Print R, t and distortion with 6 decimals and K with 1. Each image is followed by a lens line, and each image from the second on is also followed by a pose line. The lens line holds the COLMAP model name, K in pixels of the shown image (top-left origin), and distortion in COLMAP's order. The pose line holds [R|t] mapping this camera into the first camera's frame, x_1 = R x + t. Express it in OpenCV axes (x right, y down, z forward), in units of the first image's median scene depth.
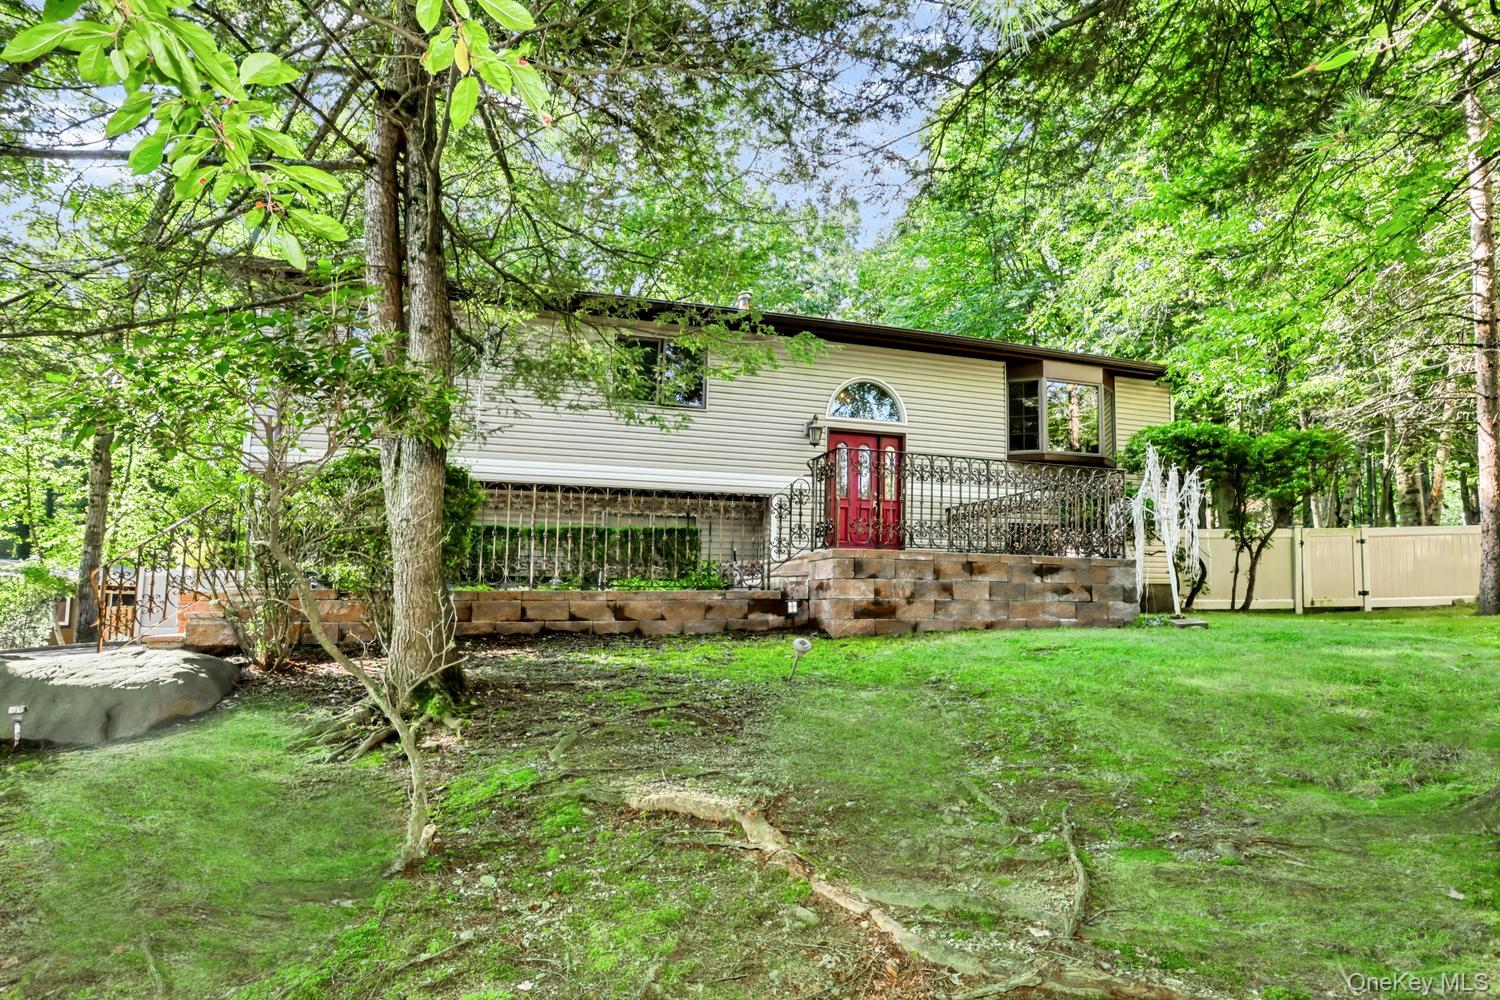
lens RADIAL K [[778.0, 0, 750.0], [0, 778.0, 500.0], [0, 0, 1]] dist [-0.002562, 0.000360]
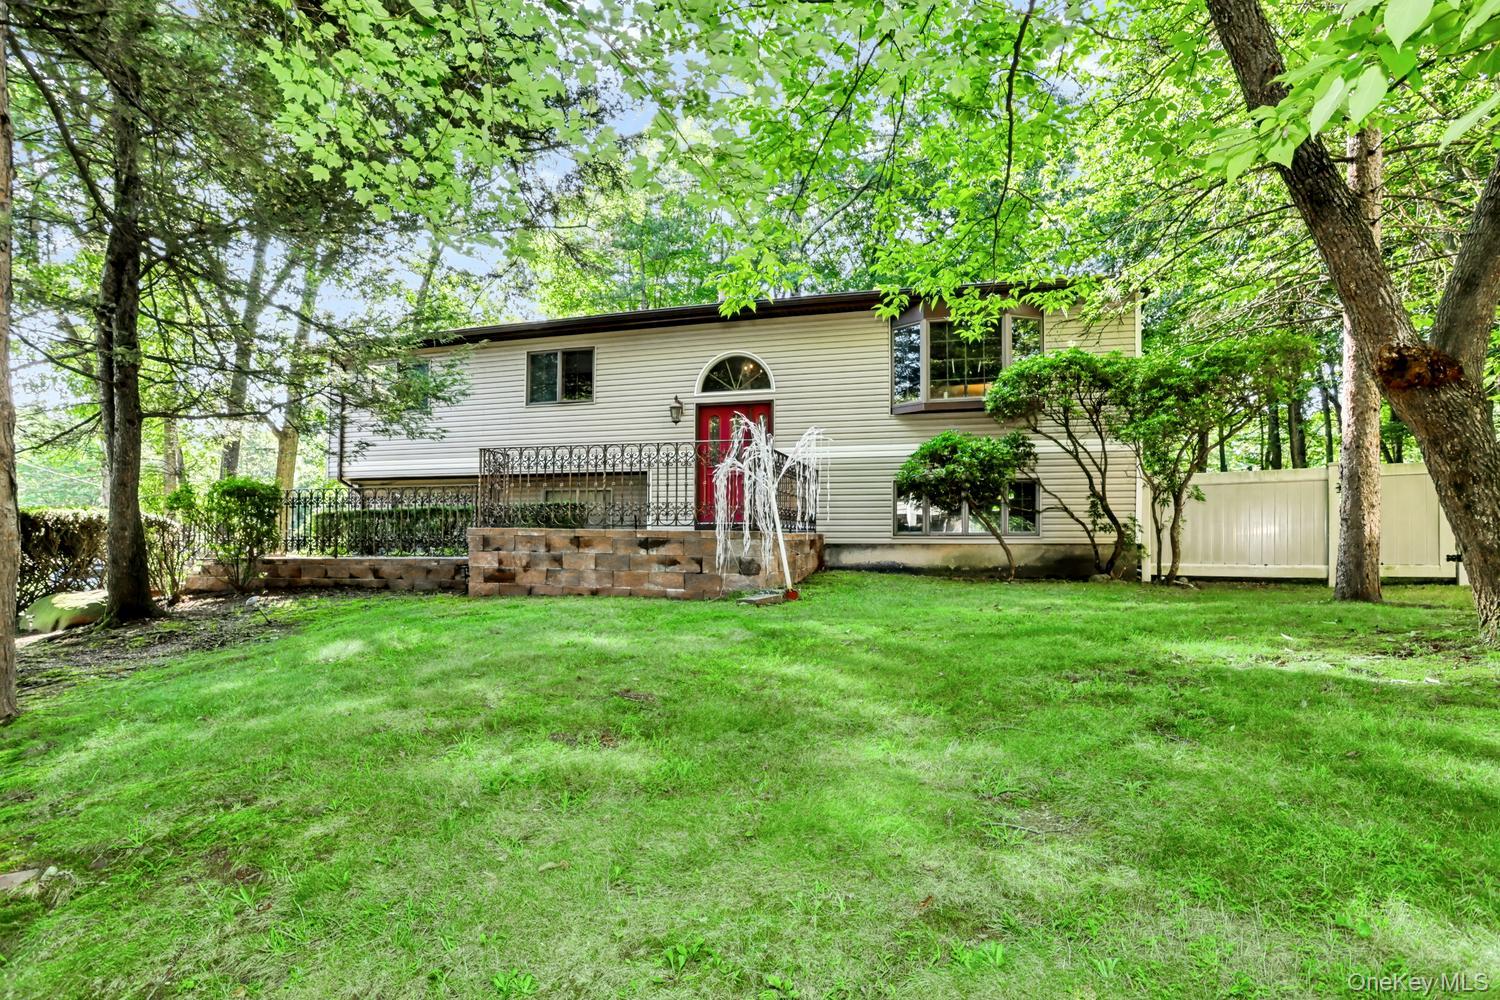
lens RADIAL K [[778.0, 0, 750.0], [0, 778.0, 500.0], [0, 0, 1]] dist [-0.002562, 0.000360]
pose [[0.817939, -0.026734, -0.574684, 1.161248], [0.068935, 0.996277, 0.051768, -0.017566], [0.571160, -0.081959, 0.816736, 0.201874]]
